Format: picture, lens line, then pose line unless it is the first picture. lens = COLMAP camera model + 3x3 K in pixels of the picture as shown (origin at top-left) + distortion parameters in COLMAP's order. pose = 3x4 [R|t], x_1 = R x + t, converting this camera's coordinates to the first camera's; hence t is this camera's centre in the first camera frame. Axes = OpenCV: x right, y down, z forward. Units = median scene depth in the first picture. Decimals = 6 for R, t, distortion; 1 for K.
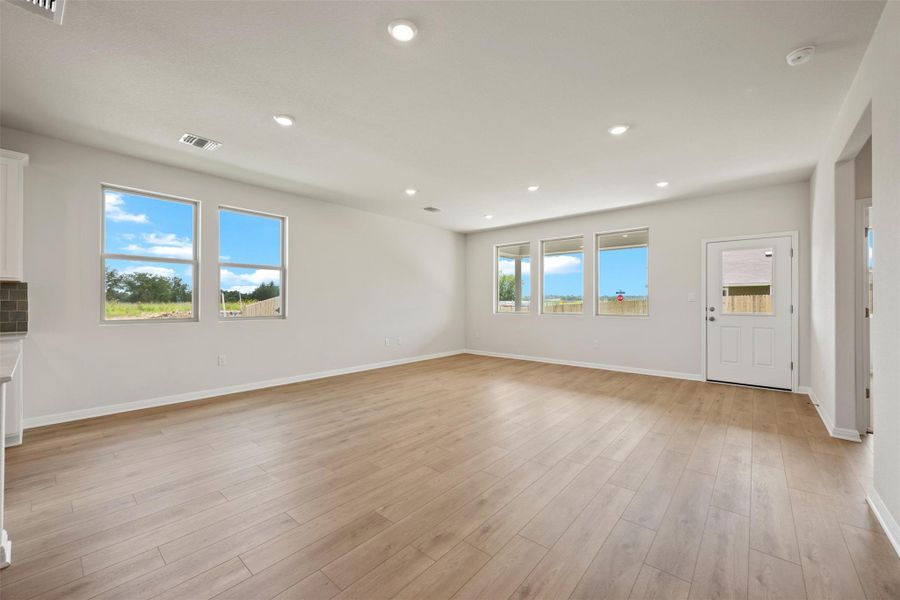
lens RADIAL K [[356.0, 0, 450.0], [0, 356.0, 298.9], [0, 0, 1]] dist [-0.003366, -0.000223]
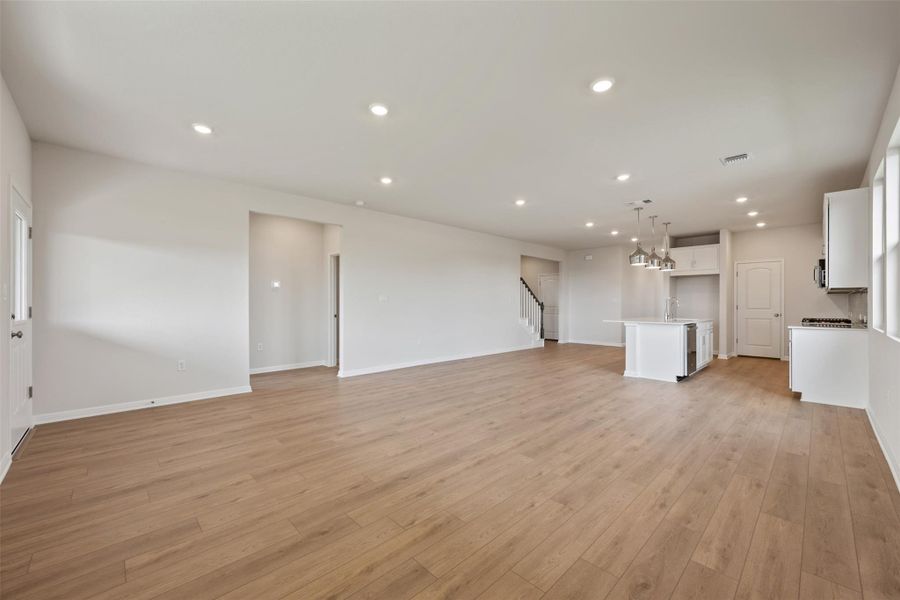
lens RADIAL K [[356.0, 0, 451.2], [0, 356.0, 302.8], [0, 0, 1]] dist [-0.003366, -0.000223]
pose [[-0.995766, -0.001670, 0.091913, 0.057654], [-0.002496, 0.999958, -0.008868, 0.013076], [-0.091894, -0.009060, -0.995728, 1.547414]]
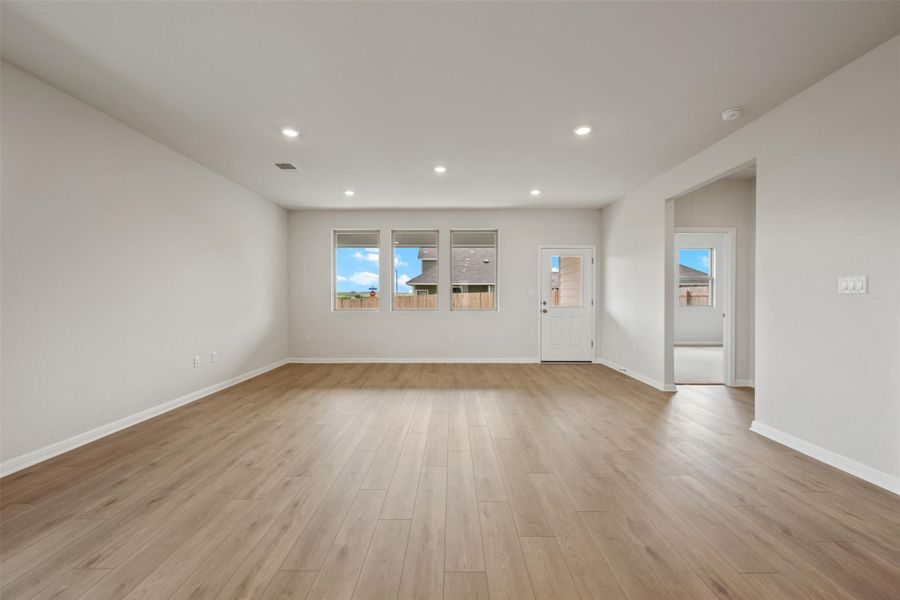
lens RADIAL K [[356.0, 0, 450.1], [0, 356.0, 299.9], [0, 0, 1]] dist [-0.003366, -0.000223]
pose [[0.762717, -0.005760, 0.646706, -0.320118], [-0.004139, 0.999896, 0.013787, 0.002702], [-0.646719, -0.013192, 0.762615, 0.298493]]
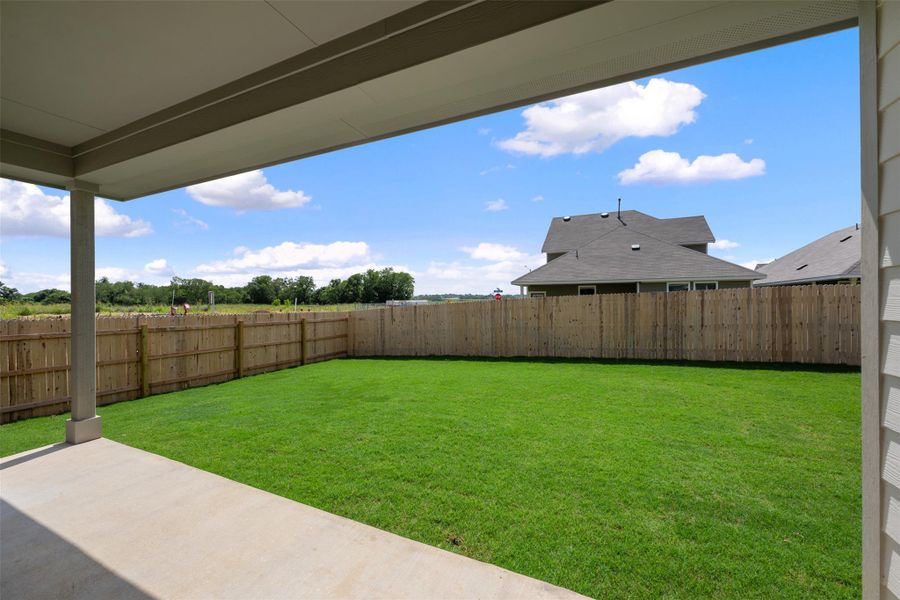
lens RADIAL K [[356.0, 0, 449.2], [0, 356.0, 300.5], [0, 0, 1]] dist [-0.003366, -0.000223]
pose [[0.963697, -0.005185, 0.266948, 0.961618], [0.003211, 0.999964, 0.007829, -0.006475], [-0.266979, -0.006688, 0.963679, 1.216967]]
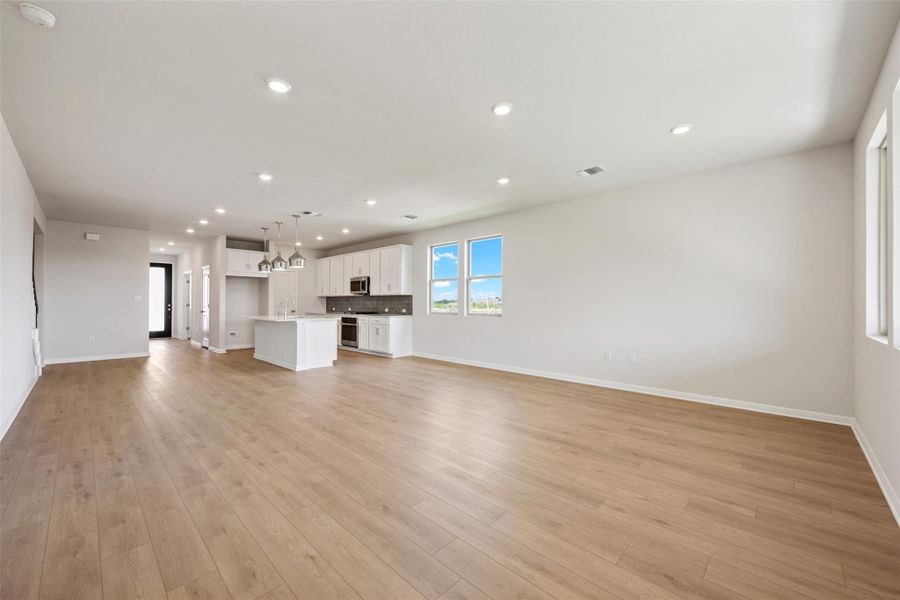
lens RADIAL K [[356.0, 0, 447.2], [0, 356.0, 300.5], [0, 0, 1]] dist [-0.003366, -0.000223]
pose [[-0.063770, -0.008684, -0.997927, 0.807412], [0.005463, 0.999944, -0.009050, 0.009867], [0.997950, -0.006029, -0.063719, 0.929921]]
